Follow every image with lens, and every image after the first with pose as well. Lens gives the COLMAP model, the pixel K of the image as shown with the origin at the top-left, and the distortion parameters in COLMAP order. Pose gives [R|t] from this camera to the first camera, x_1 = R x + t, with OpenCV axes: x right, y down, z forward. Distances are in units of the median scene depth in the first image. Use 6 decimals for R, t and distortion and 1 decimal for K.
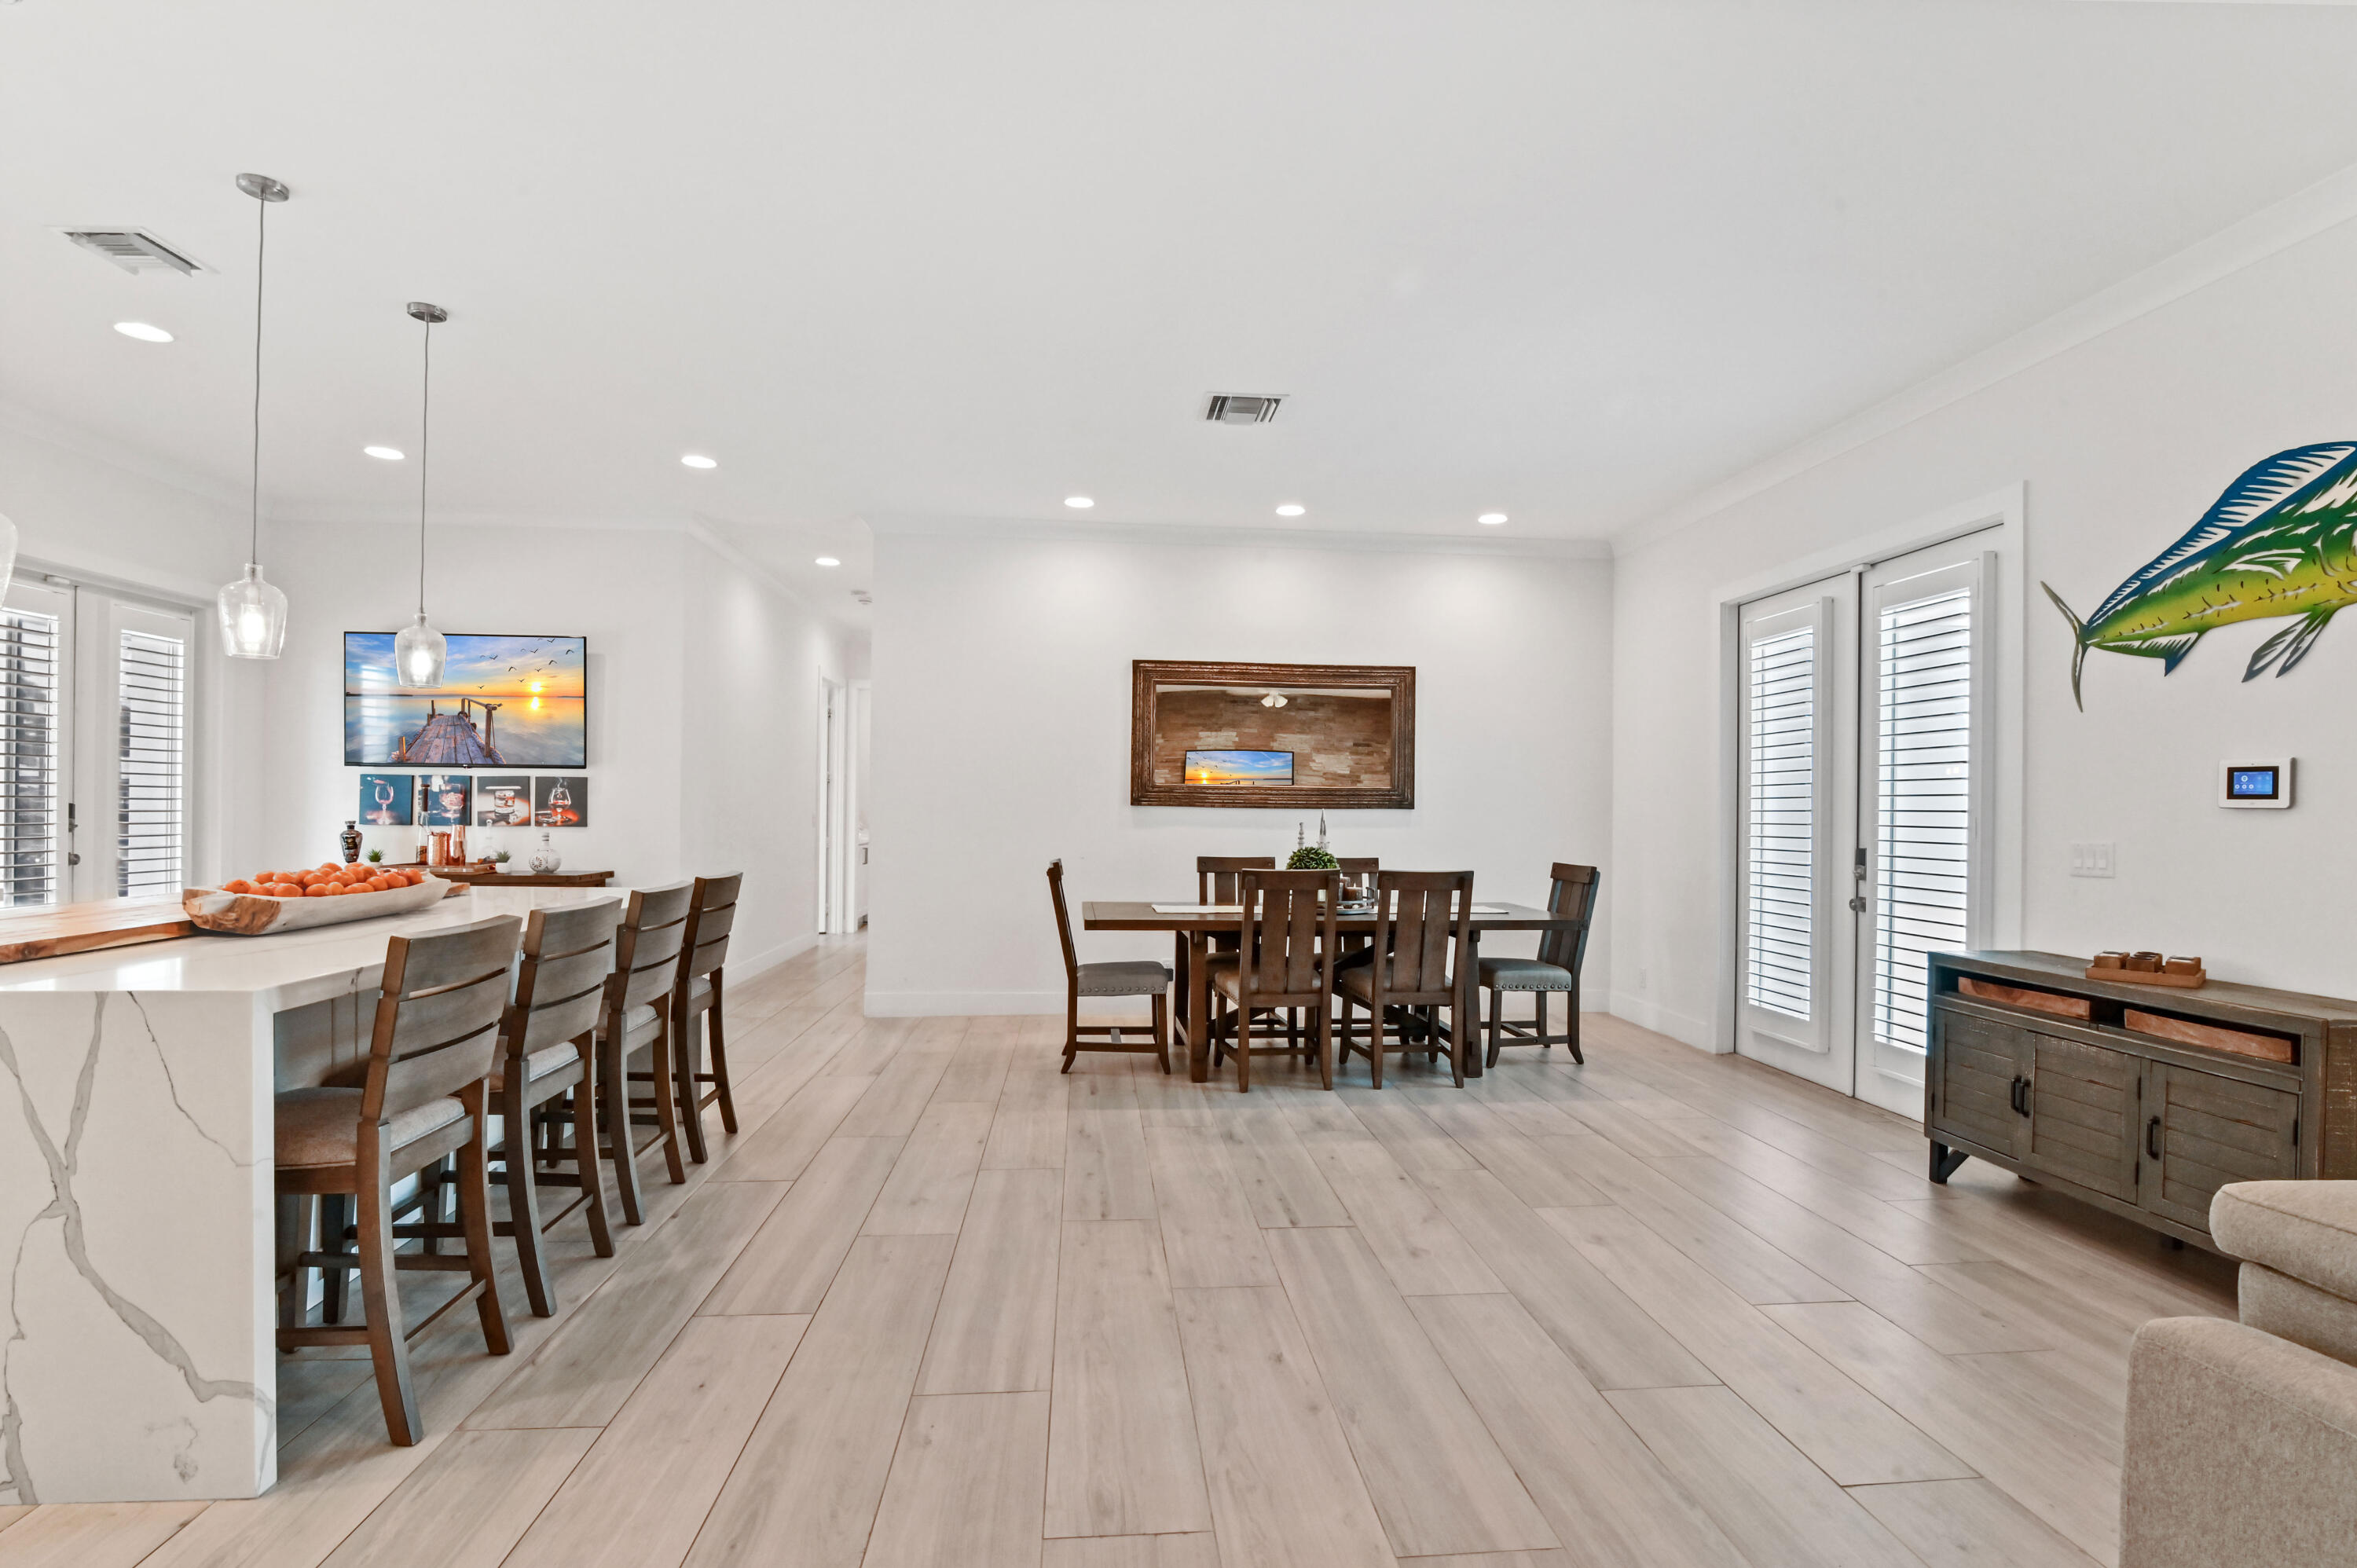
lens RADIAL K [[1095.2, 0, 1190.5], [0, 1095.2, 804.2], [0, 0, 1]] dist [-0.018240, 0.000917]
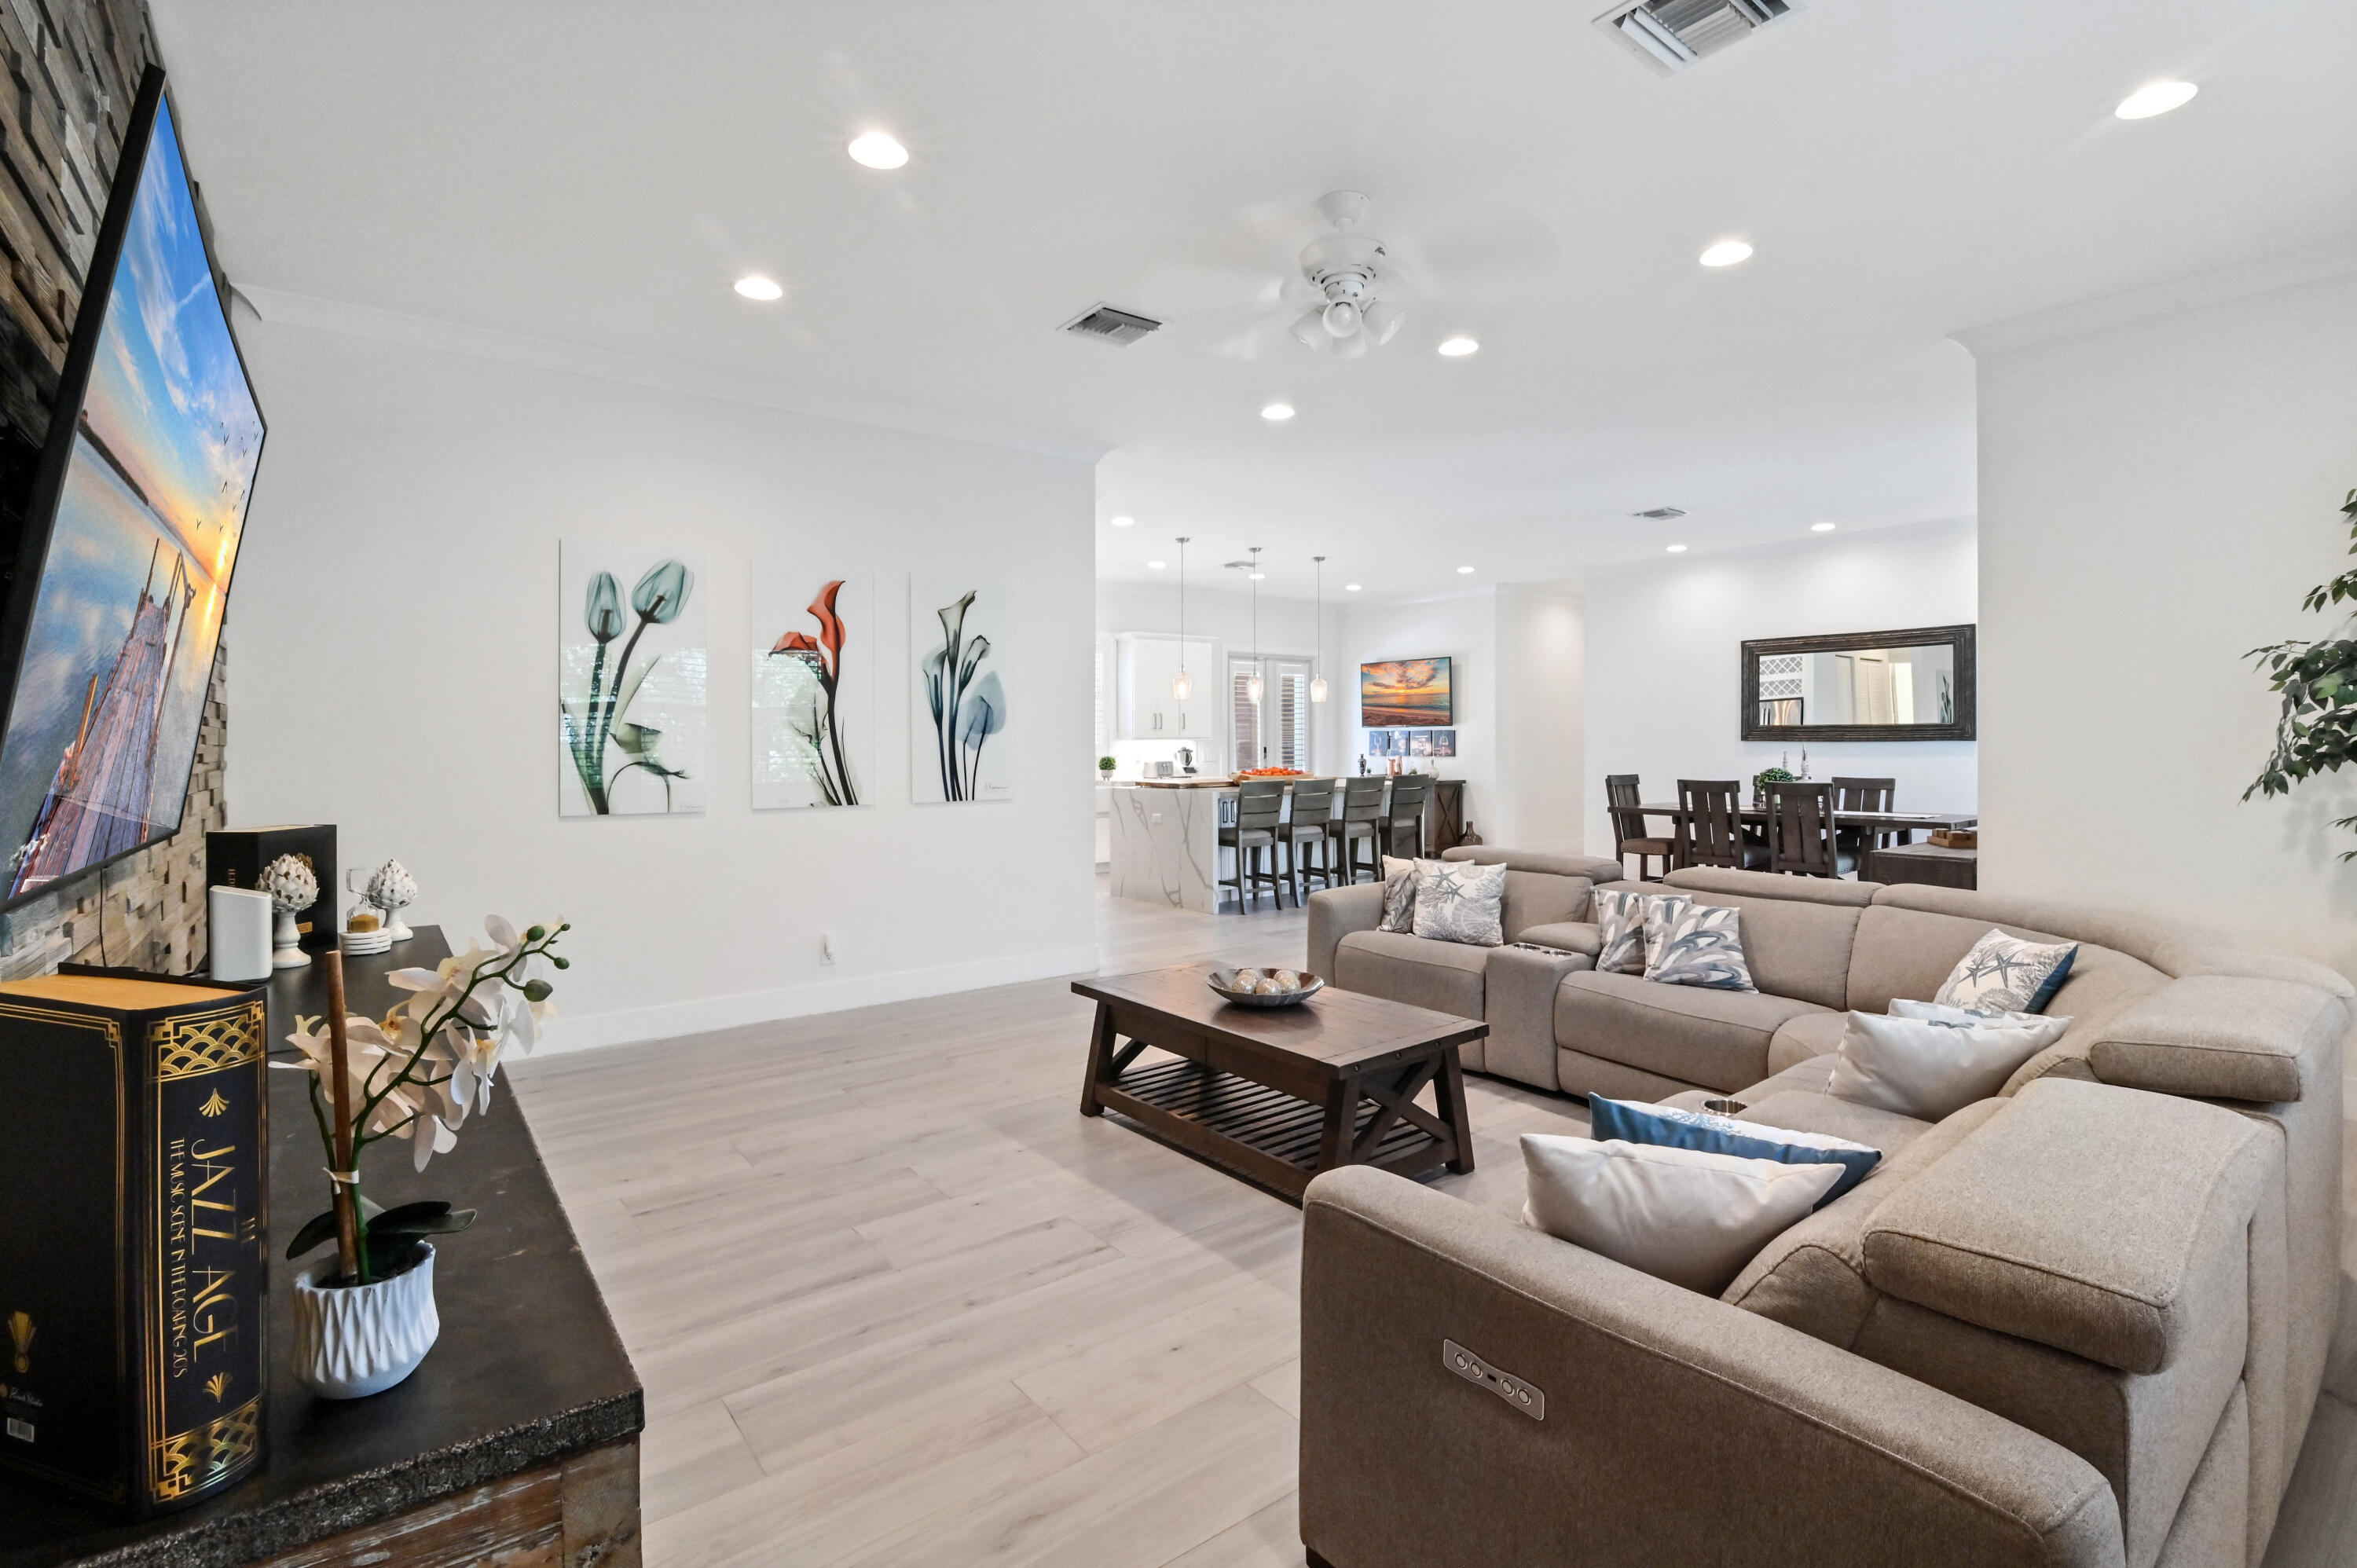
lens RADIAL K [[1095.2, 0, 1188.7], [0, 1095.2, 734.4], [0, 0, 1]] dist [-0.018240, 0.000917]
pose [[0.540740, -0.018813, -0.840980, 1.458300], [0.015147, 0.999806, -0.012627, -0.000936], [0.841054, -0.005911, 0.540919, -0.755173]]
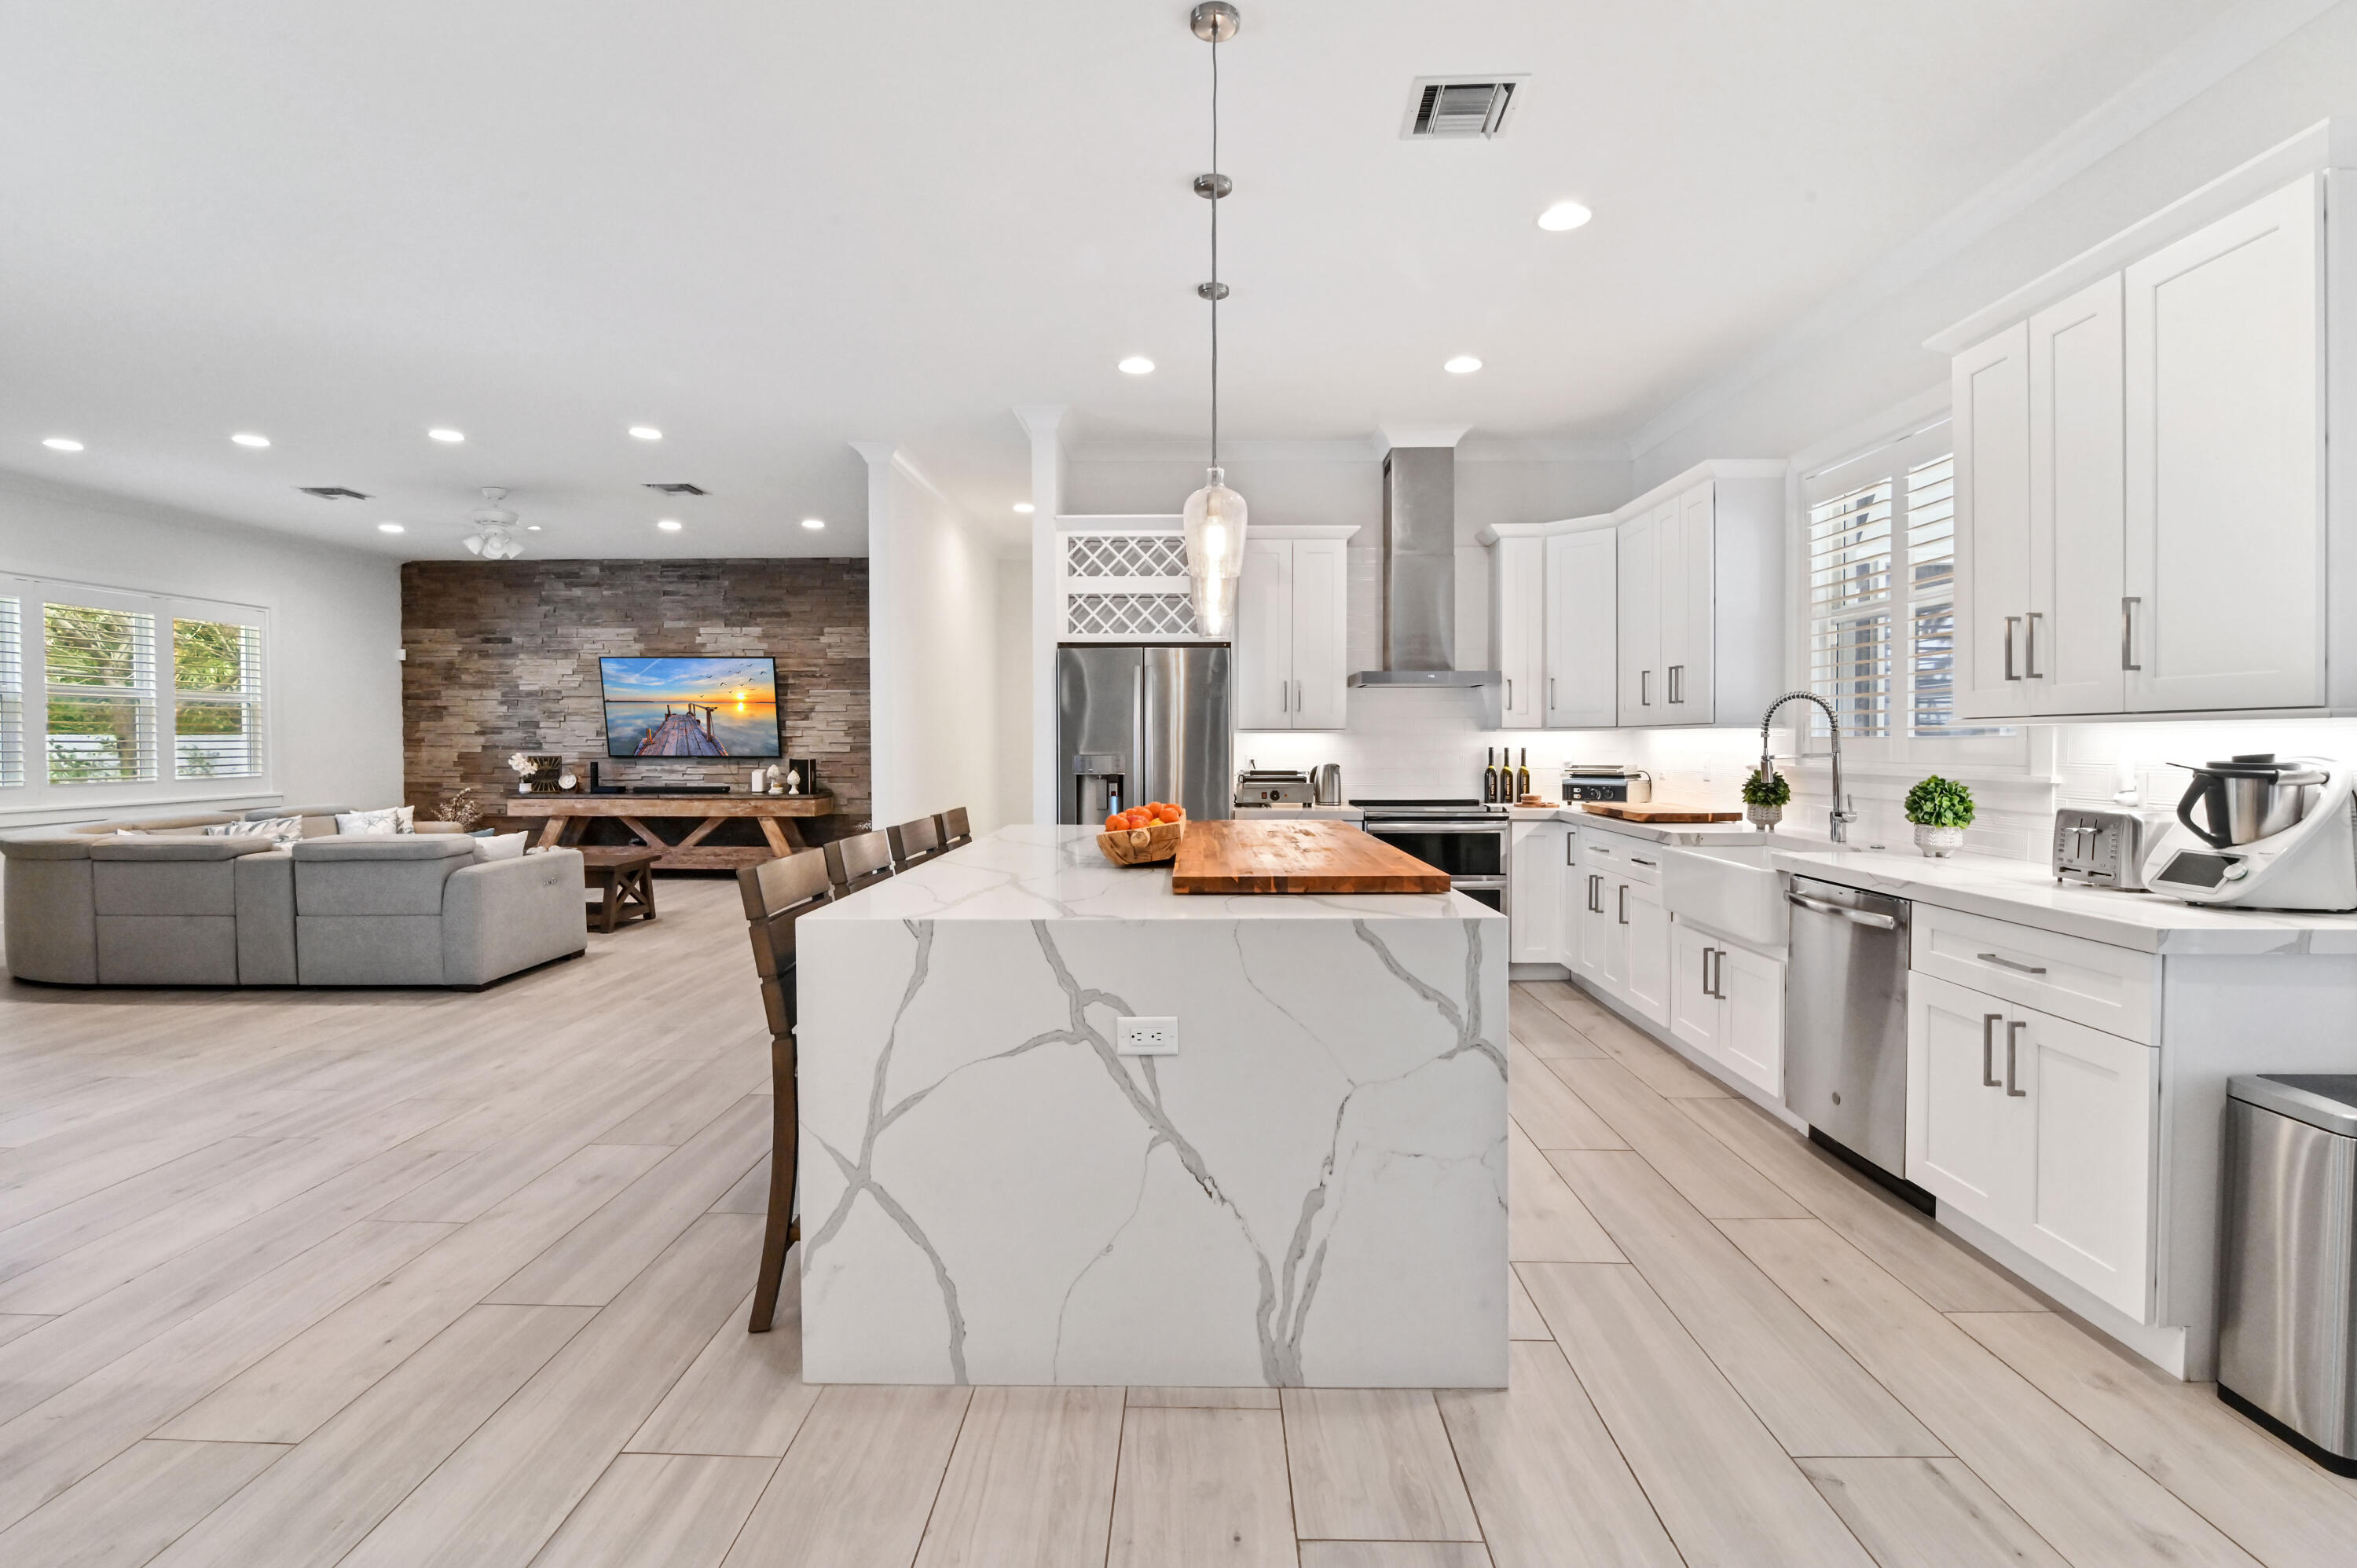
lens RADIAL K [[1095.2, 0, 1175.0], [0, 1095.2, 755.2], [0, 0, 1]] dist [-0.018240, 0.000917]
pose [[-0.992558, -0.011463, 0.121230, -0.836223], [-0.009970, 0.999867, 0.012910, -0.005874], [-0.121362, 0.011605, -0.992540, 1.829286]]
